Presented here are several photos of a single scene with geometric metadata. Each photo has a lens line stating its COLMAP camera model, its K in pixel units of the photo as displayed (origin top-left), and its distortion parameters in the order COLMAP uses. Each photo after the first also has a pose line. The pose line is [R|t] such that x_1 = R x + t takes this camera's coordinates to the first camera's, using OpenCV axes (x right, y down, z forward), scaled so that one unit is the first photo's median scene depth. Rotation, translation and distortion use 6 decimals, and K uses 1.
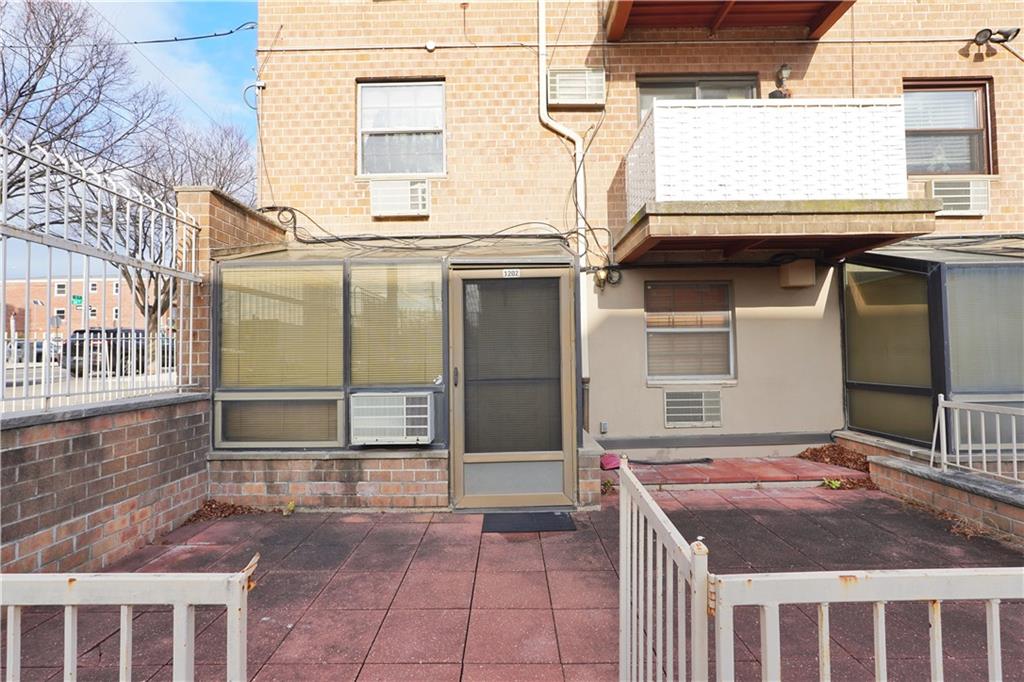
lens RADIAL K [[466.3, 0, 510.8], [0, 466.3, 341.6], [0, 0, 1]] dist [-0.024142, 0.010400]
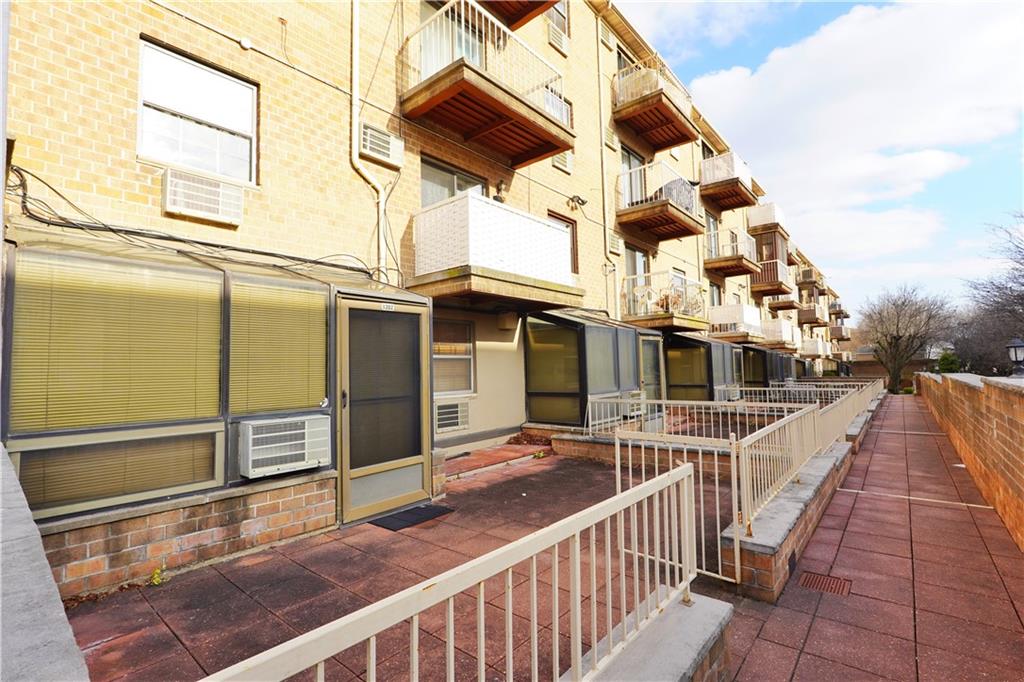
lens RADIAL K [[466.3, 0, 514.1], [0, 466.3, 342.7], [0, 0, 1]] dist [-0.024142, 0.010400]
pose [[0.644771, 0.041380, 0.763255, -0.520159], [-0.008724, 0.998867, -0.046784, -0.004556], [-0.764326, 0.023506, 0.644402, 0.010729]]
